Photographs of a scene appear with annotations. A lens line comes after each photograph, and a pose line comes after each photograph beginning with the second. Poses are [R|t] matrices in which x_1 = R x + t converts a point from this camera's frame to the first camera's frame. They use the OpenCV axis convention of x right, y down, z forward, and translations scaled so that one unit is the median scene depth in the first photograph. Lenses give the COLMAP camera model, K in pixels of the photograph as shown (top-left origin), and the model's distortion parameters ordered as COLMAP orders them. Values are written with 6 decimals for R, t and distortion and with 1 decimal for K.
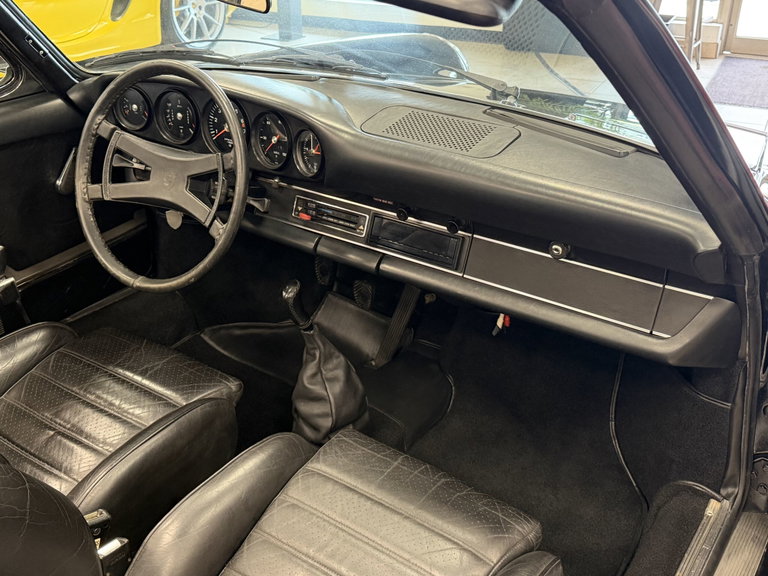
lens RADIAL K [[814.4, 0, 384.0], [0, 814.4, 288.0], [0, 0, 1]] dist [0.197801, -0.466935]
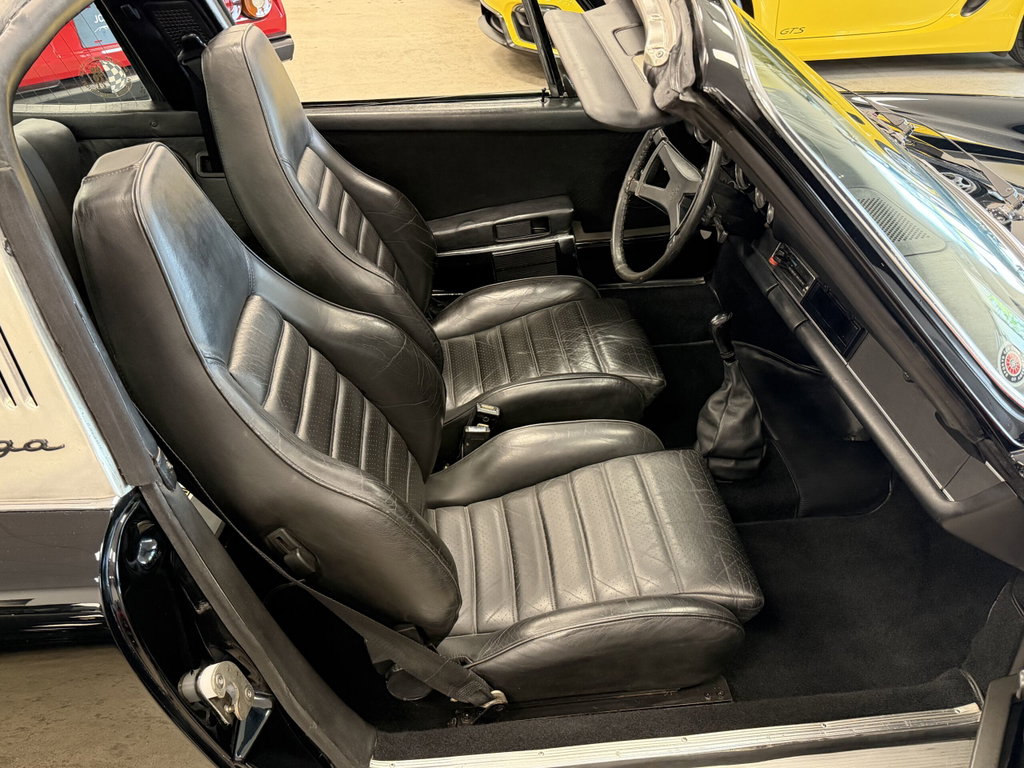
lens RADIAL K [[899.1, 0, 512.0], [0, 899.1, 384.0], [0, 0, 1]] dist [0.103755, -0.000024]
pose [[0.662010, 0.410694, -0.626955, 0.475895], [-0.344953, 0.909598, 0.231602, -0.098539], [0.665394, 0.062947, 0.743833, -0.074438]]
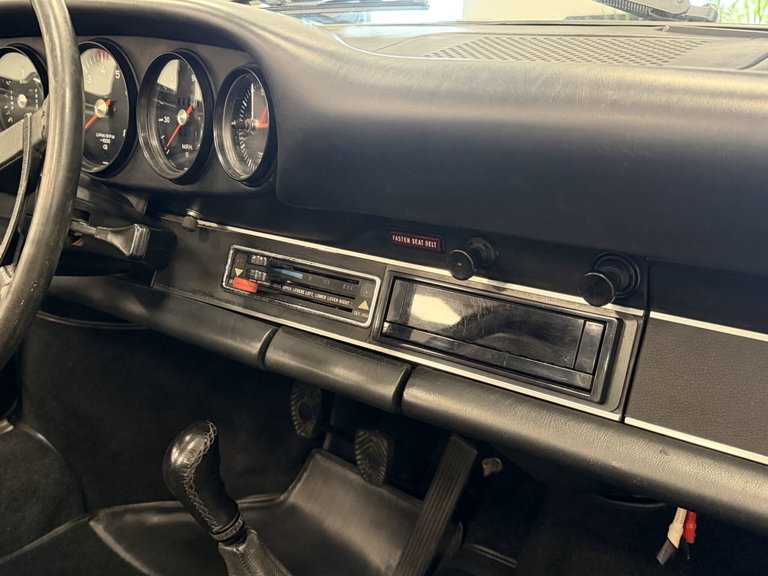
lens RADIAL K [[814.4, 0, 384.0], [0, 814.4, 288.0], [0, 0, 1]] dist [0.197801, -0.466935]
pose [[0.999317, 0.018125, -0.032214, -0.002391], [-0.023810, 0.982269, -0.185960, -0.001049], [0.028272, 0.186600, 0.982029, 0.548091]]
